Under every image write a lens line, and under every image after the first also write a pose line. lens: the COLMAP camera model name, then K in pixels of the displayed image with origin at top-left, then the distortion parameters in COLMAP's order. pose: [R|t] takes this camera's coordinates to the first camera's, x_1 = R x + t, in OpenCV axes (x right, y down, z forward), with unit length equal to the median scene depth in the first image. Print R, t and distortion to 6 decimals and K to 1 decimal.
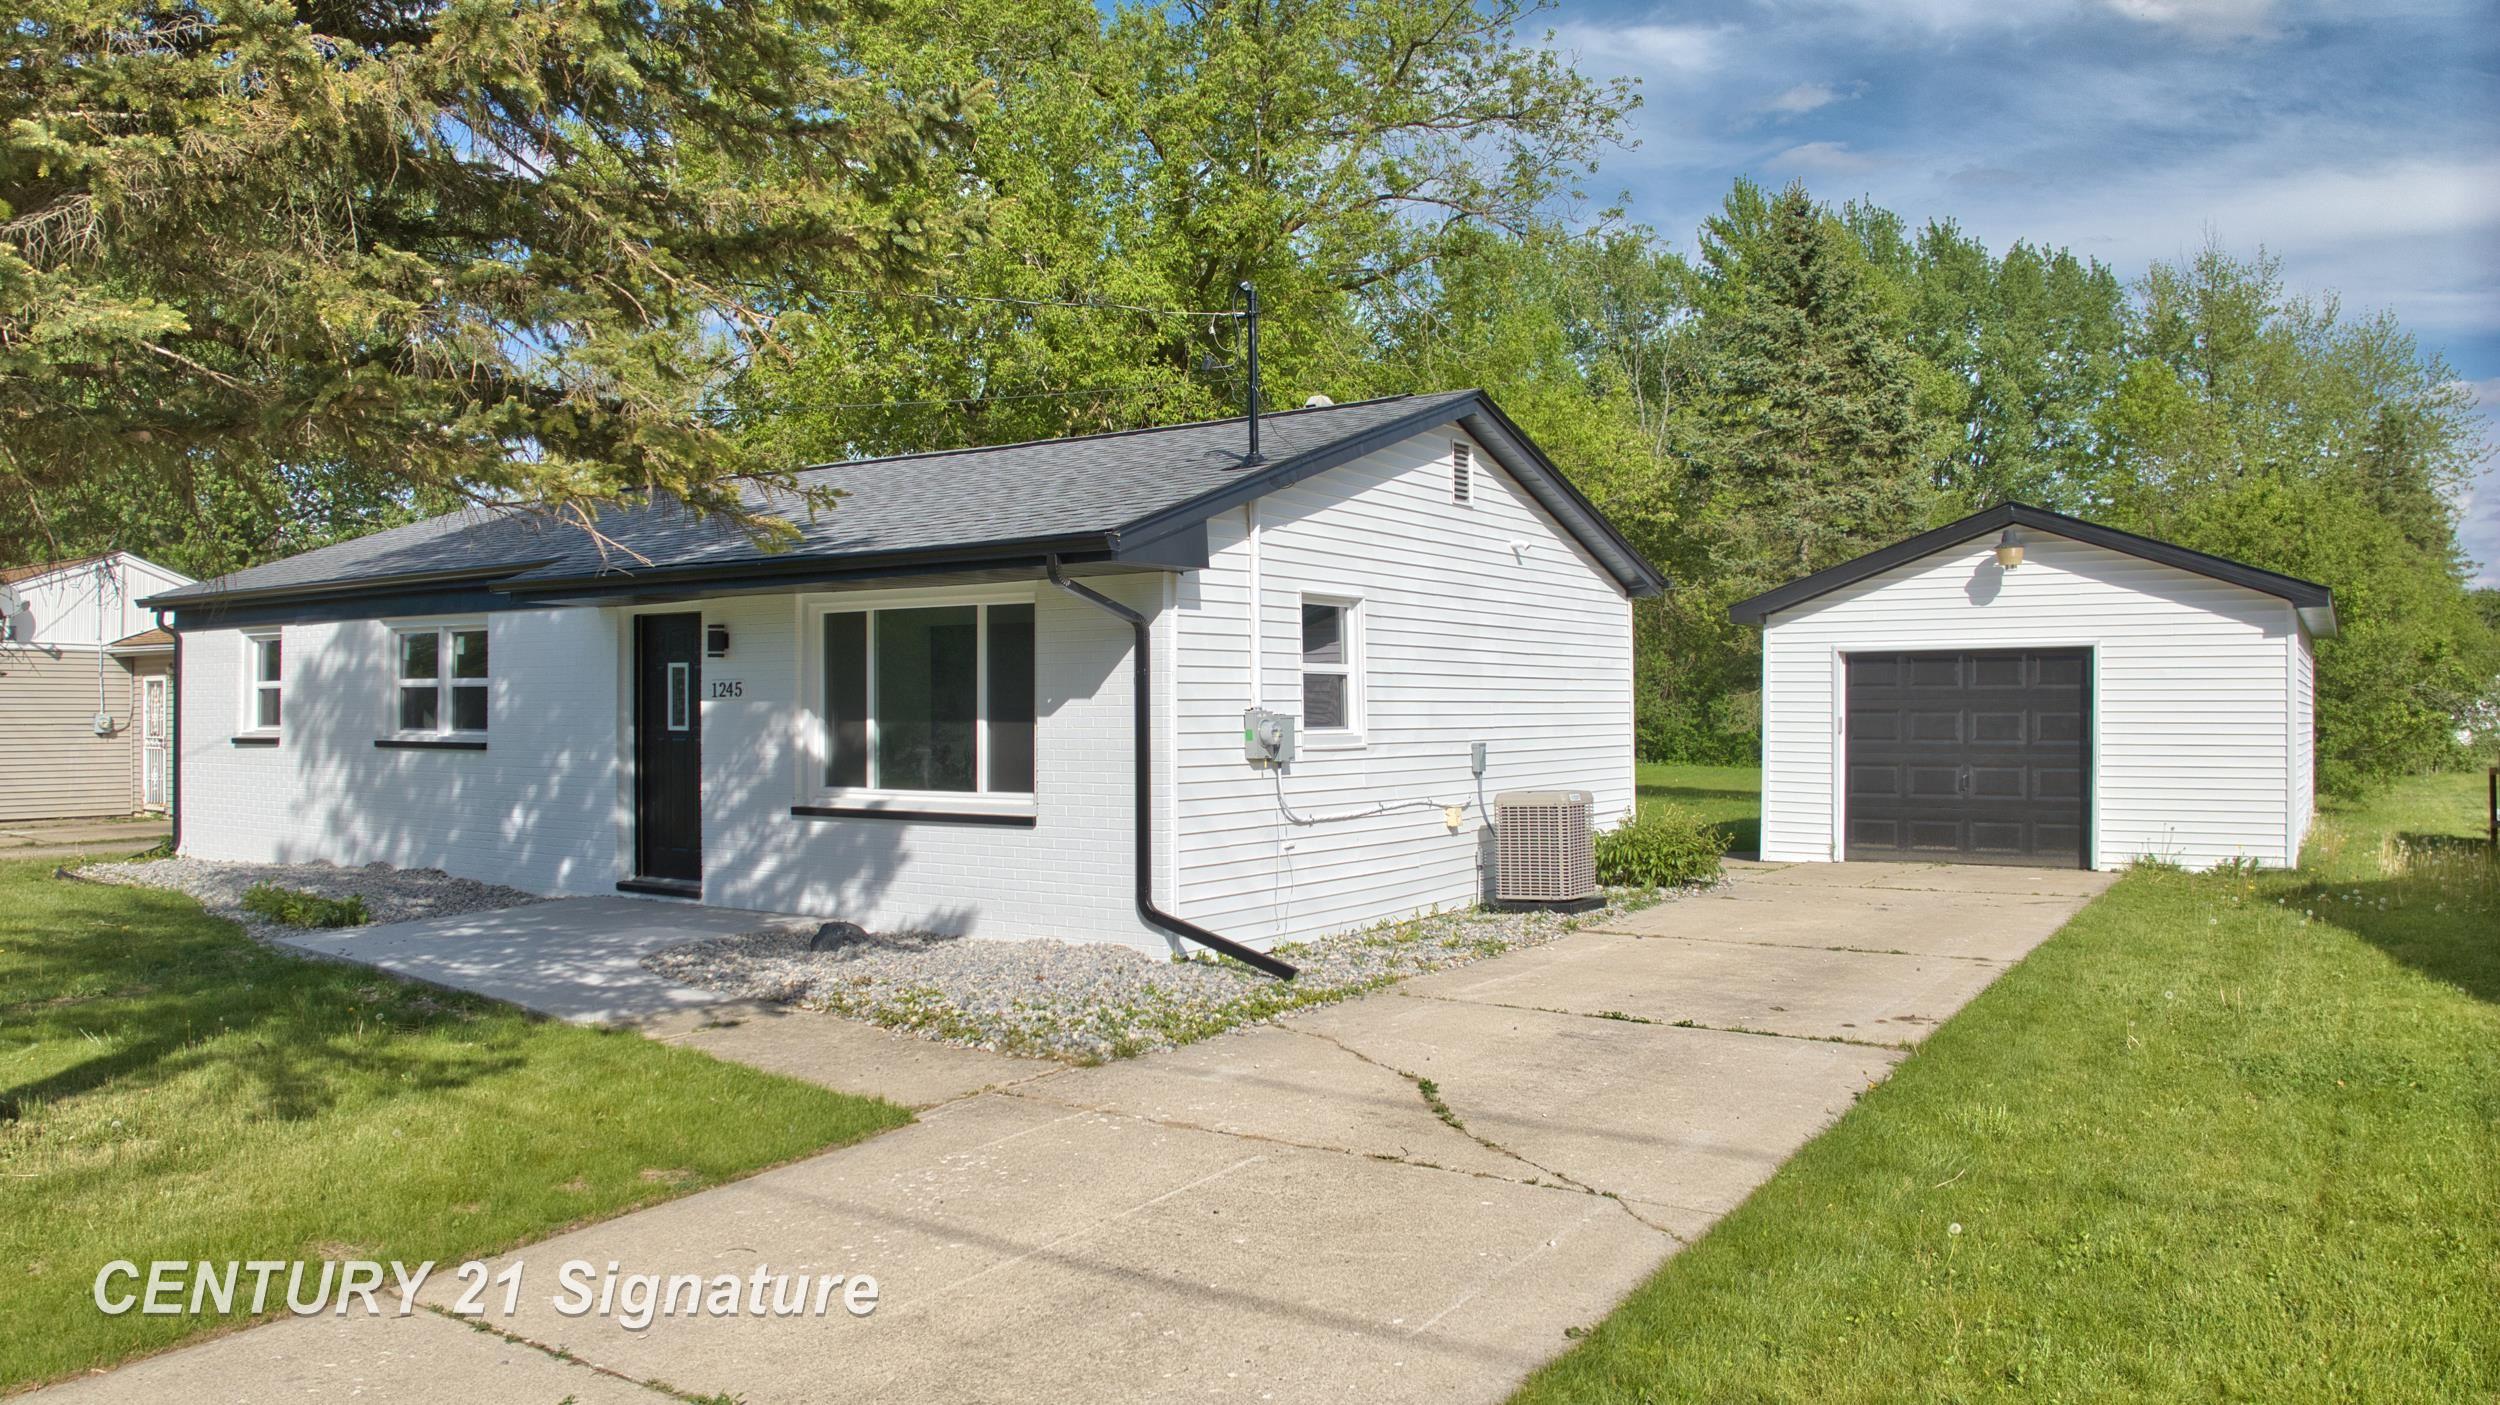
lens RADIAL K [[1763.9, 0, 1250.0], [0, 1763.9, 702.5], [0, 0, 1]] dist [-0.103841, -0.011804]
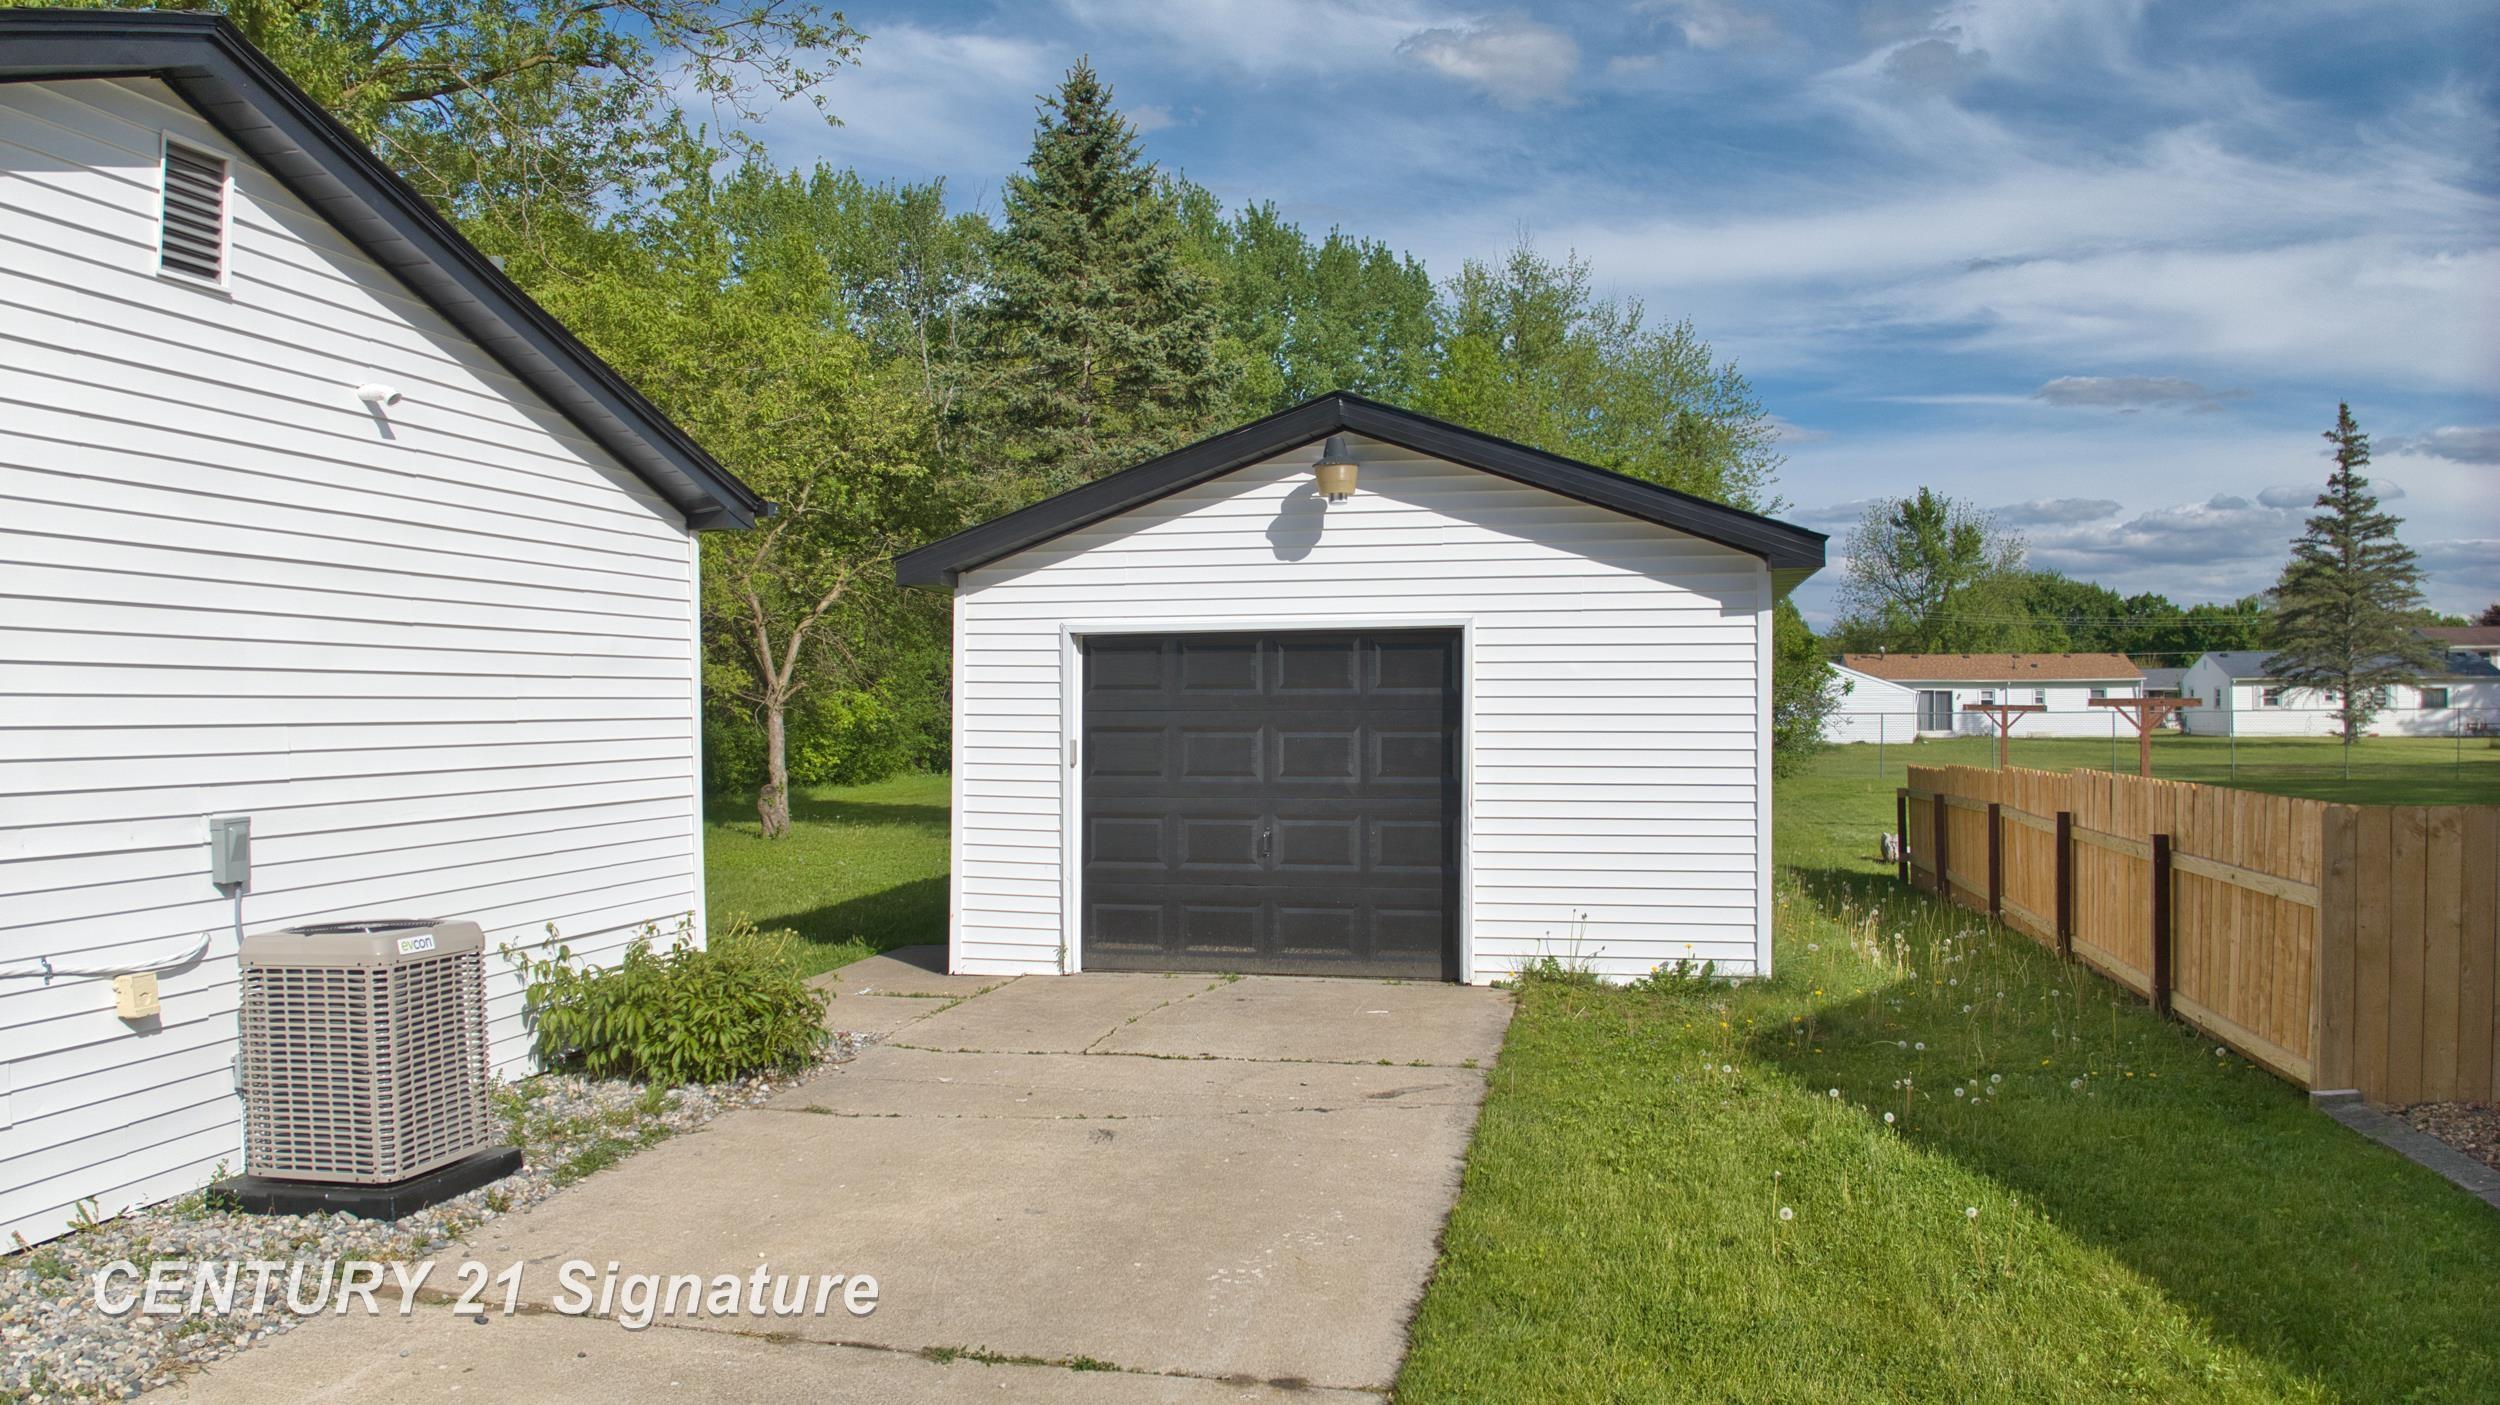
lens RADIAL K [[1761.6, 0, 1250.0], [0, 1761.6, 702.5], [0, 0, 1]] dist [0.006378, 0.007522]
pose [[0.930577, -0.000427, 0.366095, 0.181201], [0.000142, 1.000000, 0.000806, -0.005675], [-0.366095, -0.000698, 0.930577, 0.426102]]
